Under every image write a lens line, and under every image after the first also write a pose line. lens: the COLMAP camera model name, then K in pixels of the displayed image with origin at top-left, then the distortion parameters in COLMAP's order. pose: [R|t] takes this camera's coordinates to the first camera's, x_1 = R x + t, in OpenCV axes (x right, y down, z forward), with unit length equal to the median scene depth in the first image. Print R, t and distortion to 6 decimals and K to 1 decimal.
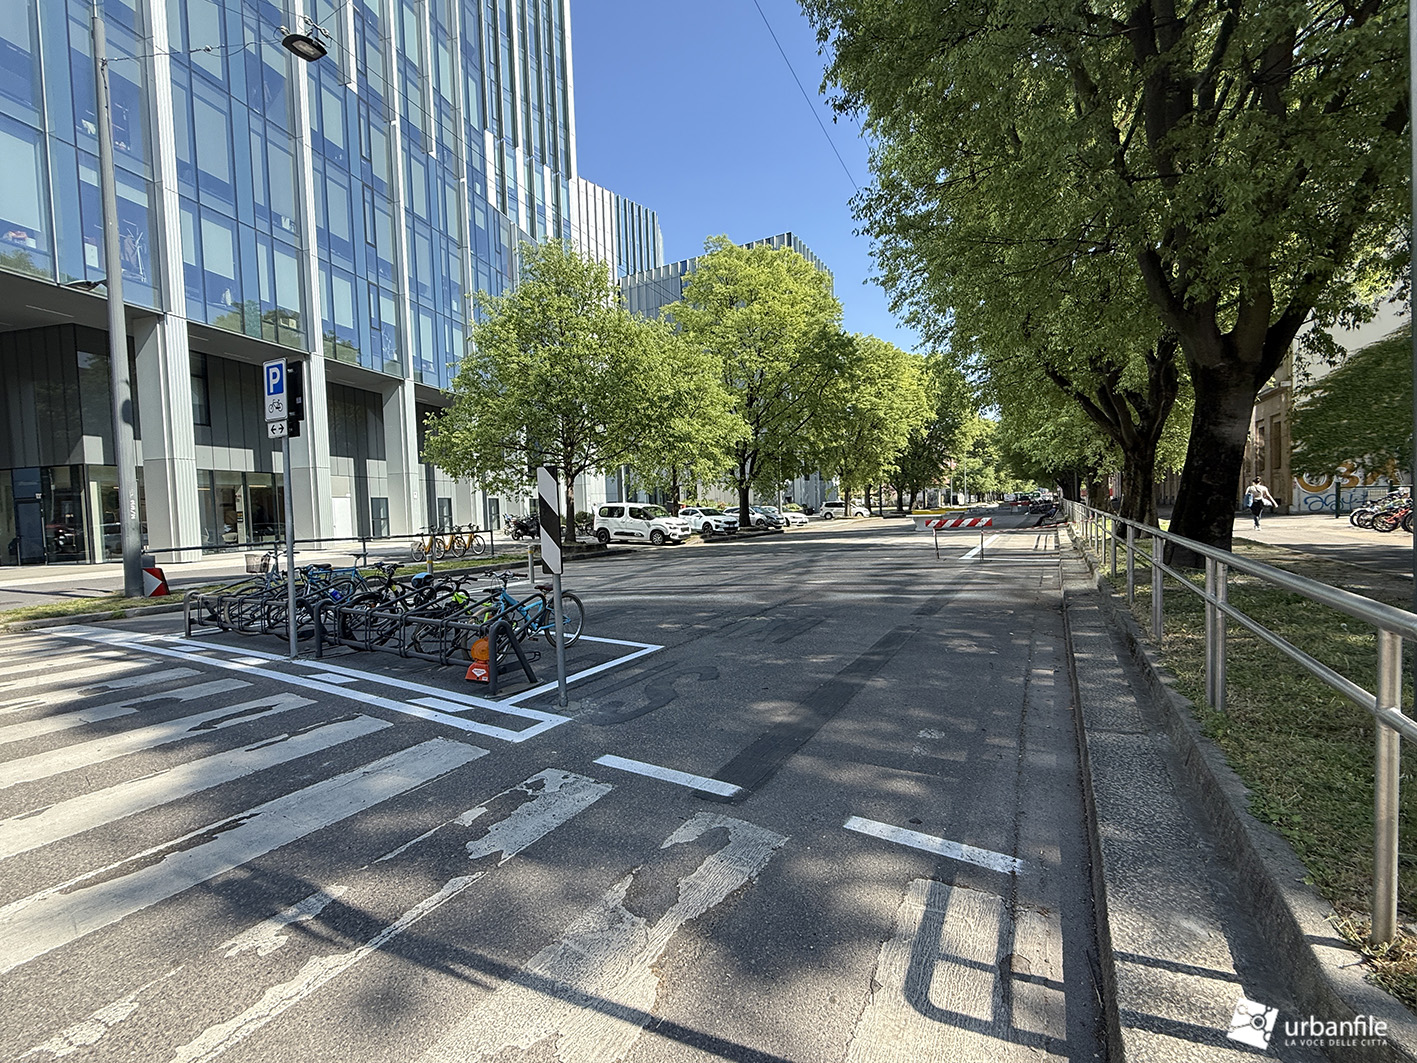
lens RADIAL K [[605.2, 0, 702.9], [0, 605.2, 528.9], [0, 0, 1]] dist [-0.001026, 0.000046]
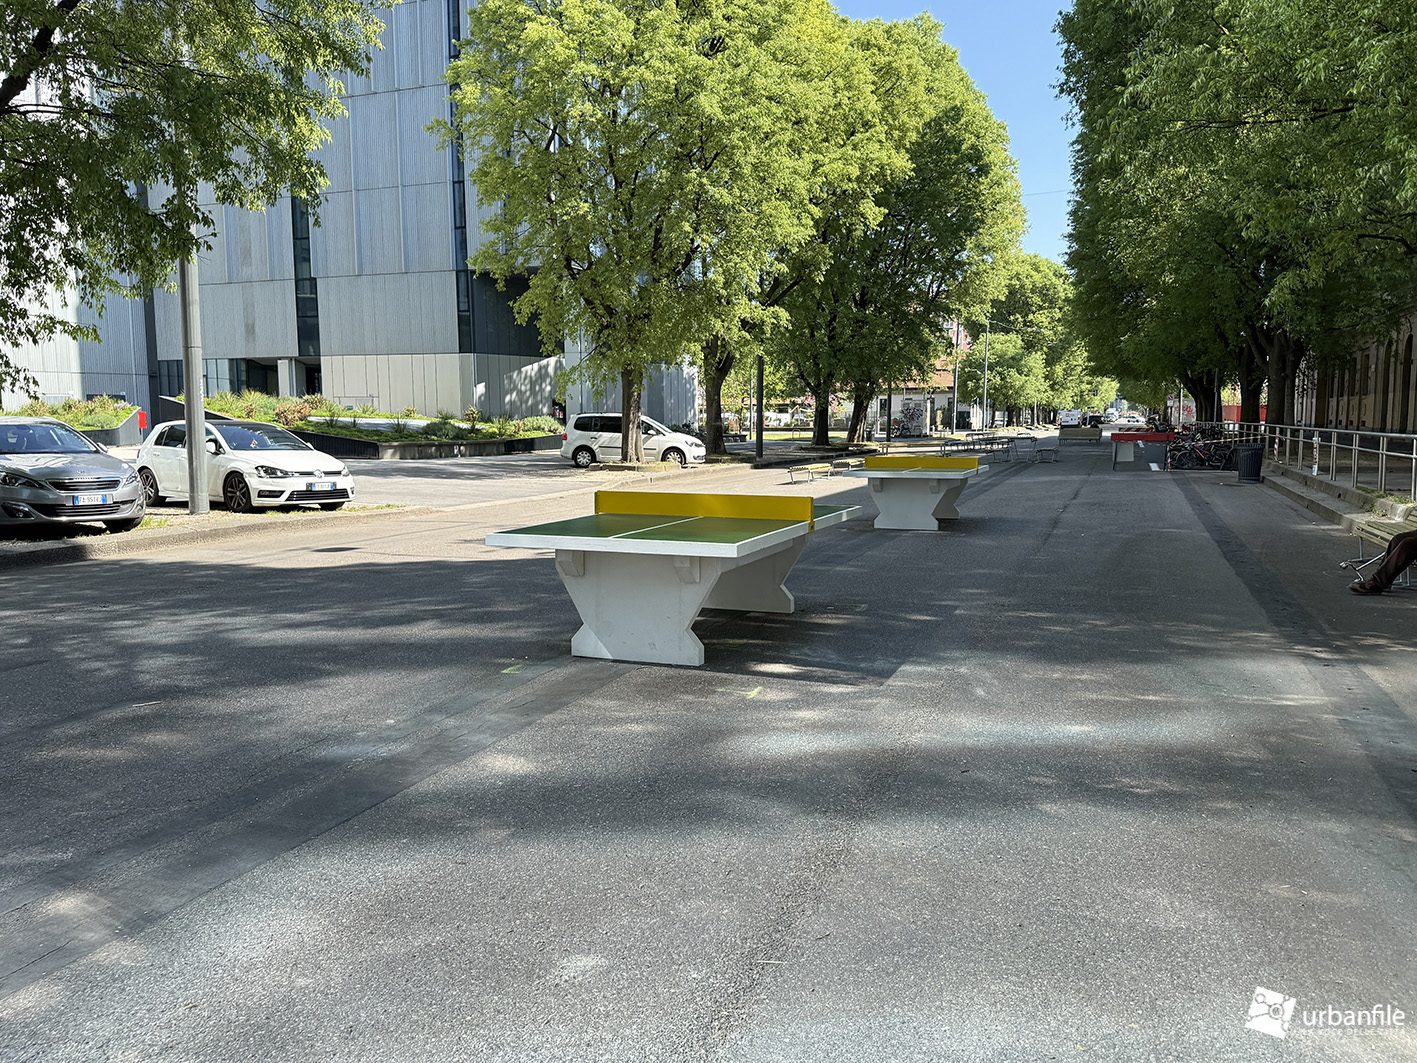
lens RADIAL K [[1078.7, 0, 683.9], [0, 1078.7, 528.1], [0, 0, 1]] dist [0.123782, -0.242204]
pose [[0.989759, 0.016825, 0.141756, 0.186606], [-0.025602, 0.997851, 0.060322, -0.020189], [-0.140436, -0.063334, 0.988062, 0.422156]]
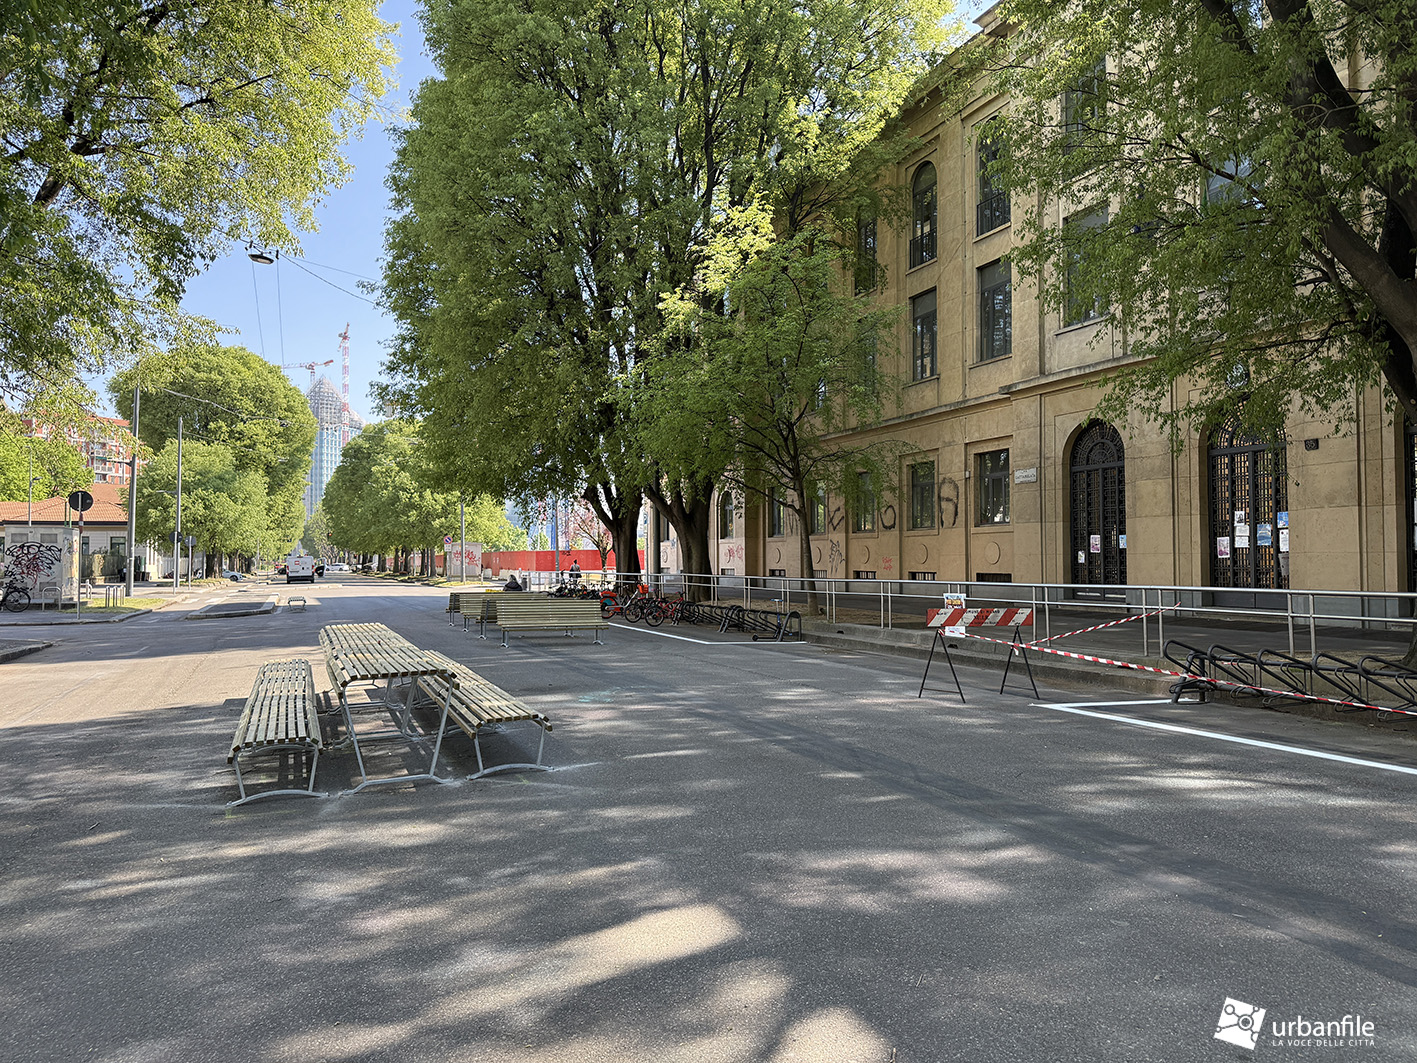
lens RADIAL K [[1016.0, 0, 708.5], [0, 1016.0, 531.5], [0, 0, 1]] dist [0.000255, 0.000932]
pose [[0.611139, 0.060132, 0.789236, 0.461538], [0.007666, 0.996614, -0.081869, -0.055200], [-0.791486, 0.056084, 0.608608, 1.141767]]
